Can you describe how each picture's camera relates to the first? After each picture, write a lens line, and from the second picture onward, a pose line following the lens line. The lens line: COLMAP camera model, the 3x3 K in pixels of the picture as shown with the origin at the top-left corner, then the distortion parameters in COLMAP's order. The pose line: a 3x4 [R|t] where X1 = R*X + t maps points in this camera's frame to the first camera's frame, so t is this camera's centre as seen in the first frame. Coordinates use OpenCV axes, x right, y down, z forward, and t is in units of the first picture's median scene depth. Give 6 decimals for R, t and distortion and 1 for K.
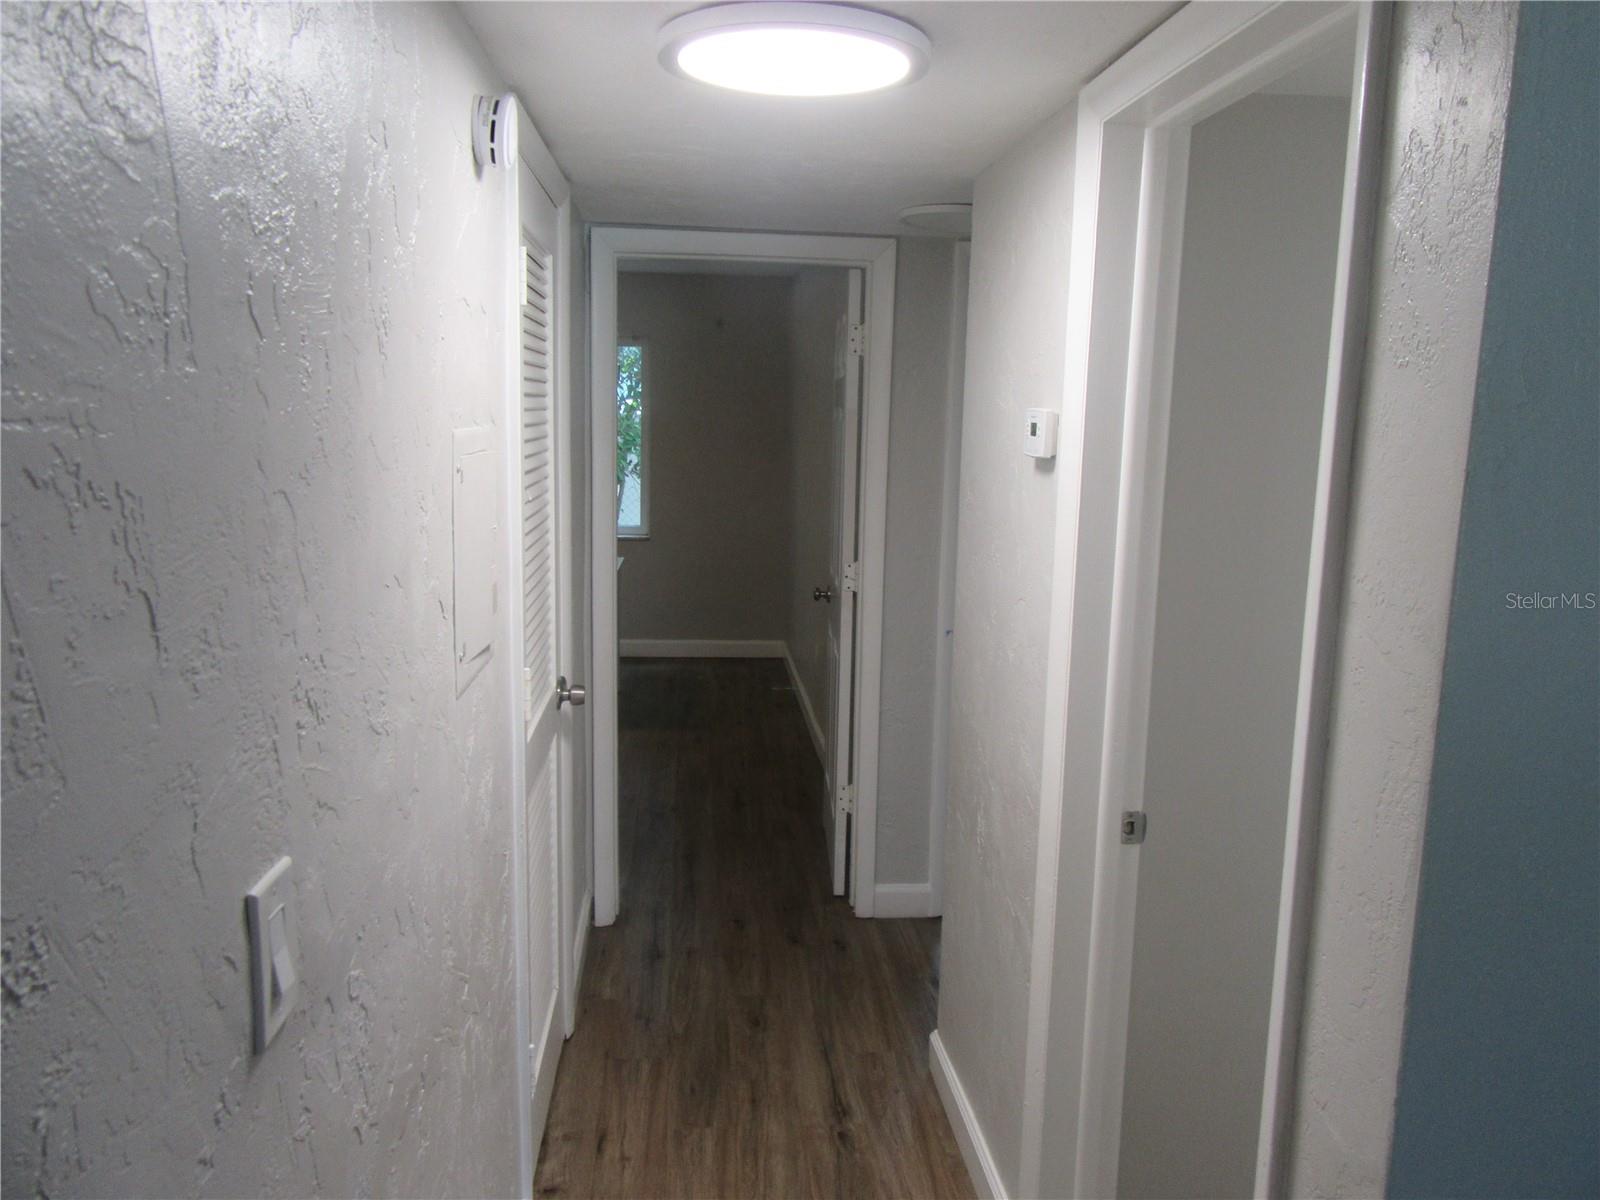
lens RADIAL K [[1195.0, 0, 807.9], [0, 1195.0, 595.4], [0, 0, 1]] dist [-0.001490, -0.001953]
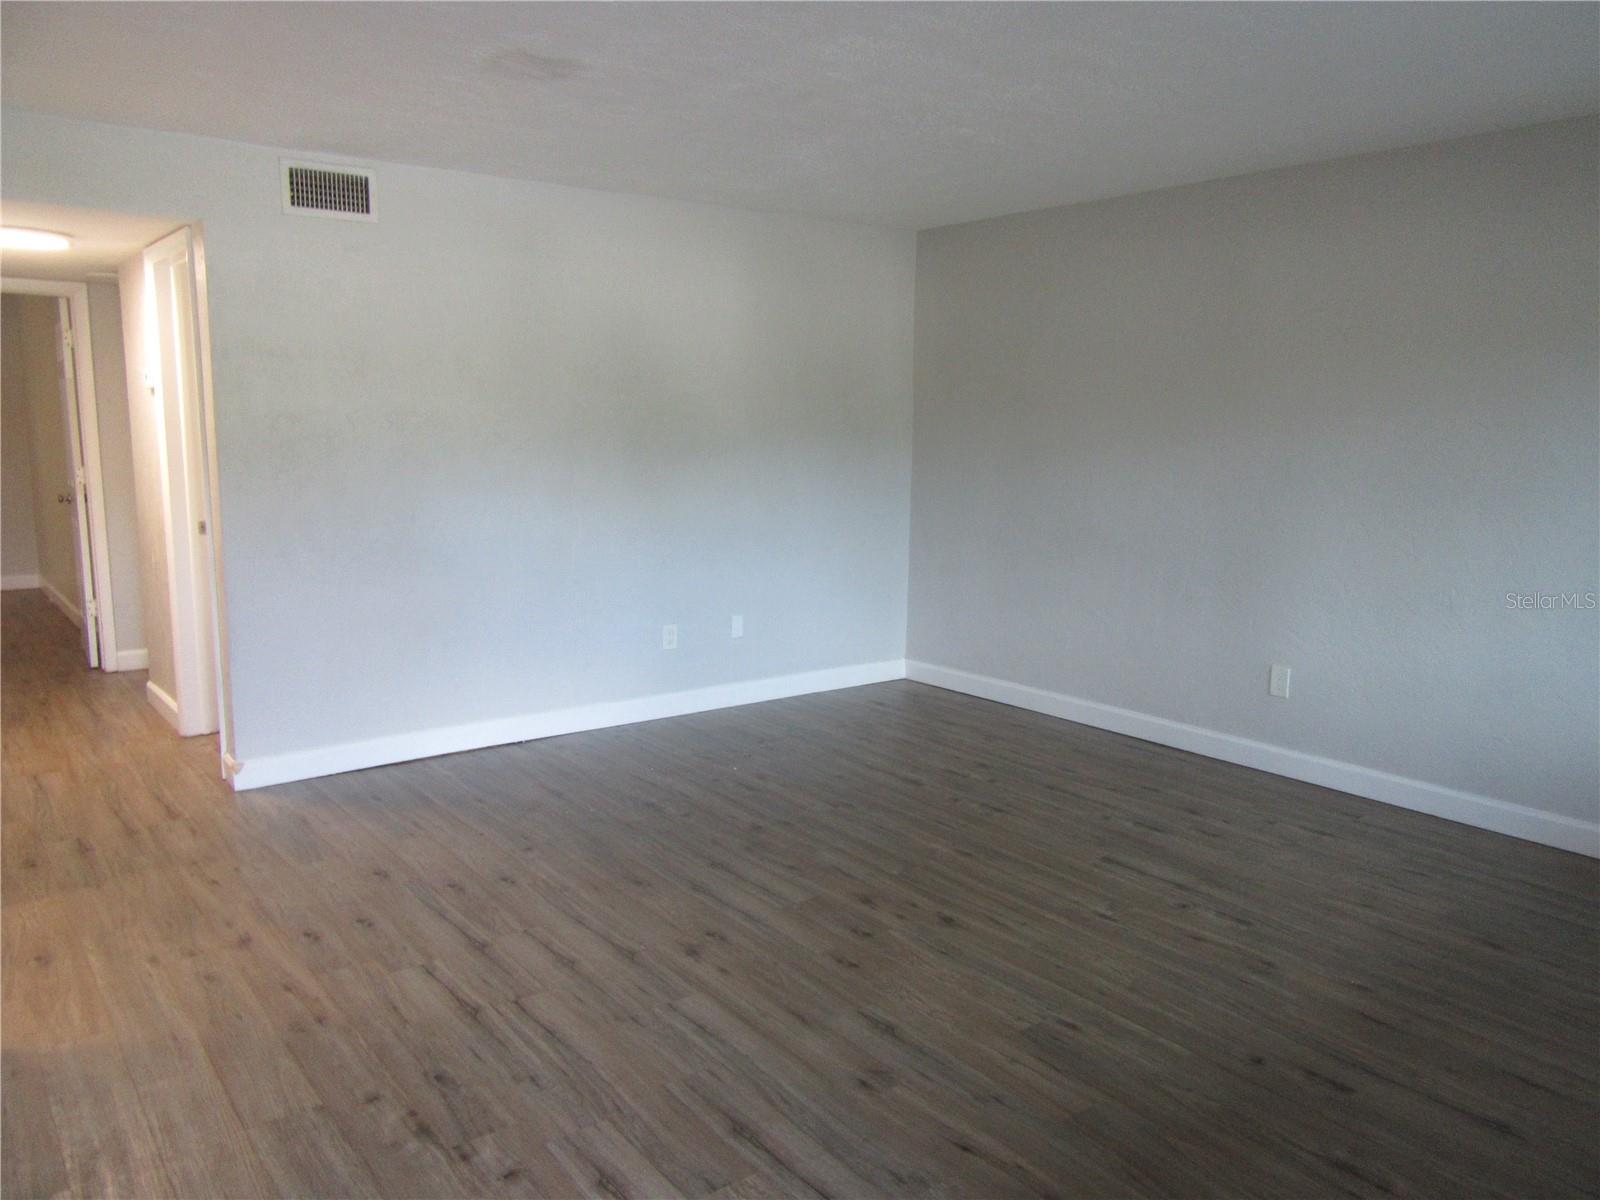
lens RADIAL K [[1195.0, 0, 807.9], [0, 1195.0, 595.4], [0, 0, 1]] dist [-0.001490, -0.001953]
pose [[0.845997, -0.096930, 0.524302, 0.003971], [0.095235, 0.994994, 0.030280, 0.210038], [-0.524613, 0.024315, 0.850994, -1.041244]]
